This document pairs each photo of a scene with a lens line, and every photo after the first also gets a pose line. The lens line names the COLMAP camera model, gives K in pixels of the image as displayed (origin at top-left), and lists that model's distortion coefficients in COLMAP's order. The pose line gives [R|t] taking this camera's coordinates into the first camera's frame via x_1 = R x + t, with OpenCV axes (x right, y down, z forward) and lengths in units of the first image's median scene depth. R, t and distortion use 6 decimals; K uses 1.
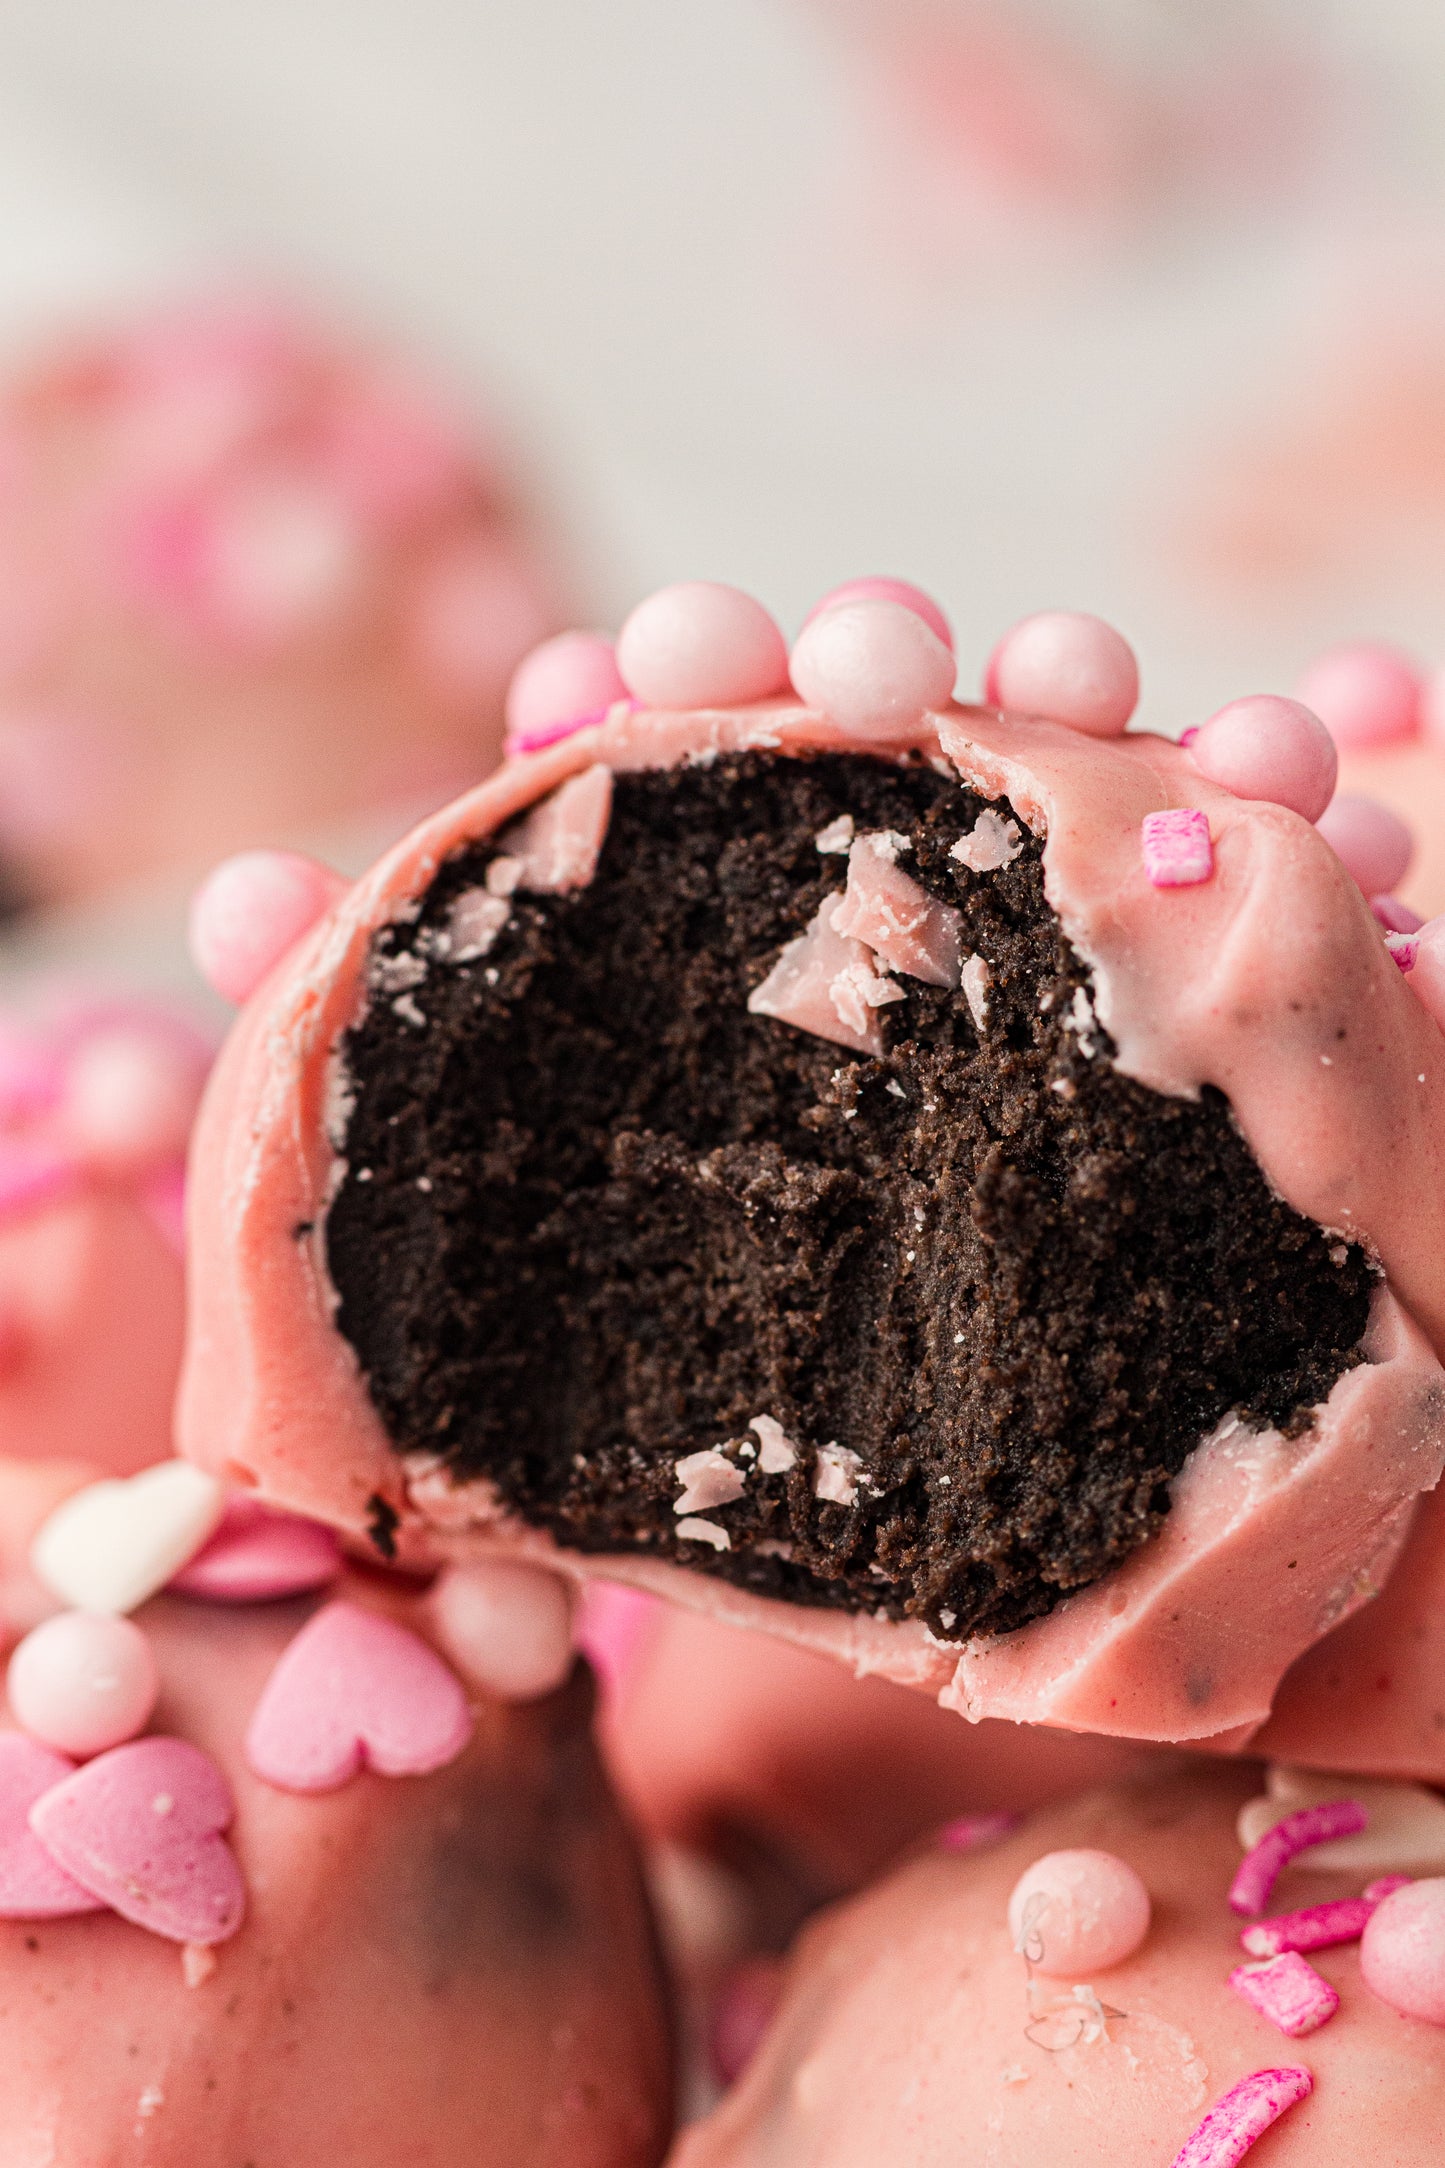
lens RADIAL K [[14525.6, 0, 722.5], [0, 14525.6, 1084.0], [0, 0, 1]] dist [0.213758, -20.870546]
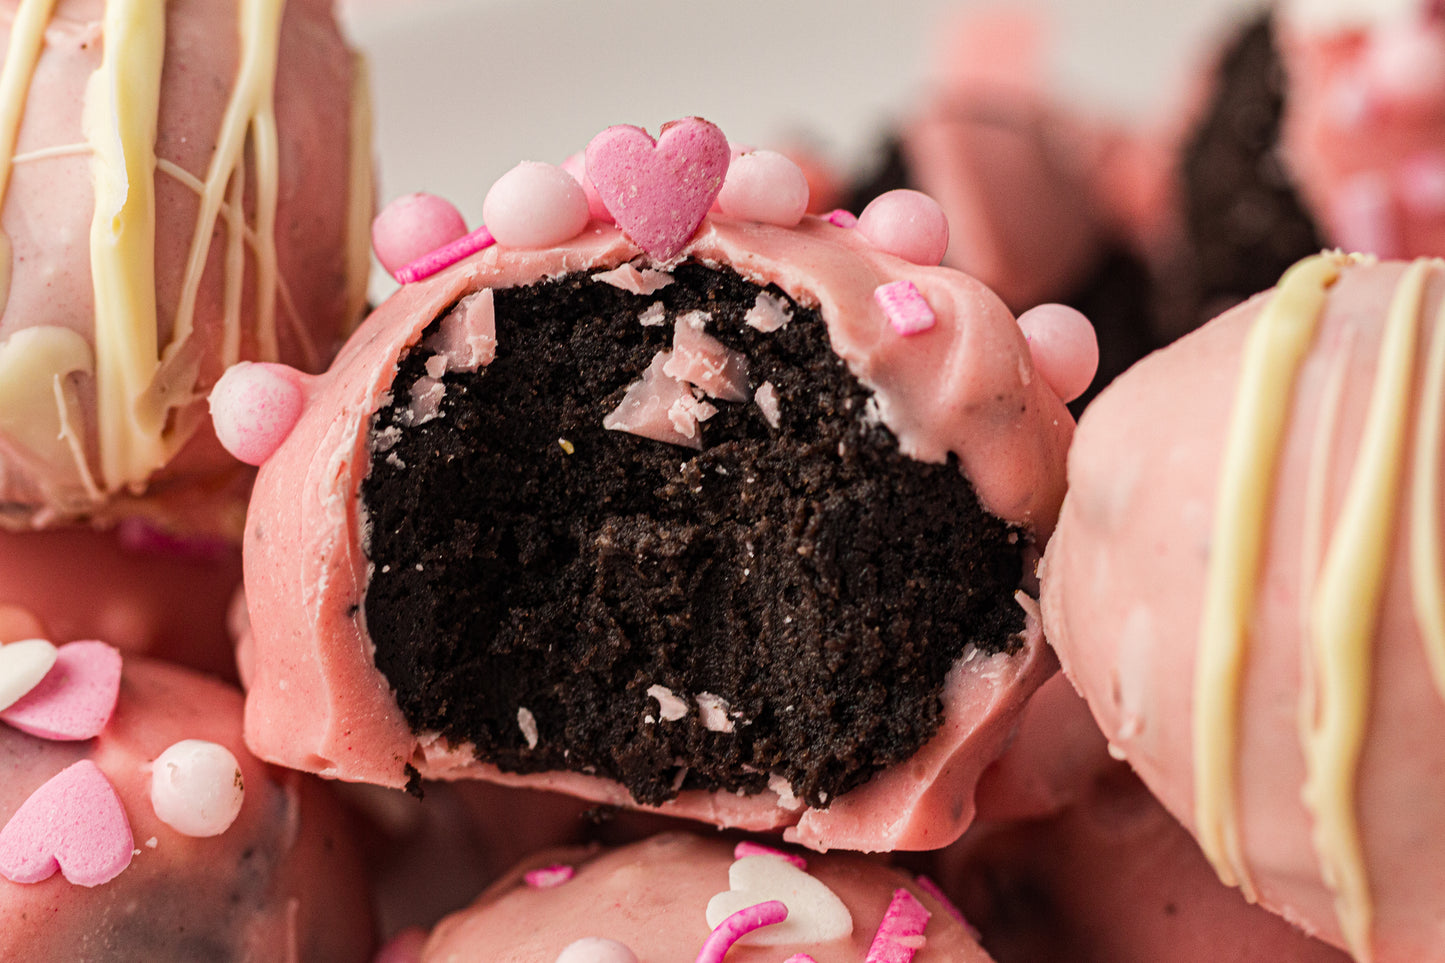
lens RADIAL K [[9681.5, 0, 722.5], [0, 9681.5, 481.5], [0, 0, 1]] dist [0.213758, -20.870546]
pose [[0.934362, -0.159544, 0.318612, -0.327004], [0.117997, 0.982249, 0.145818, -0.153519], [-0.336221, -0.098652, 0.936602, 0.002394]]
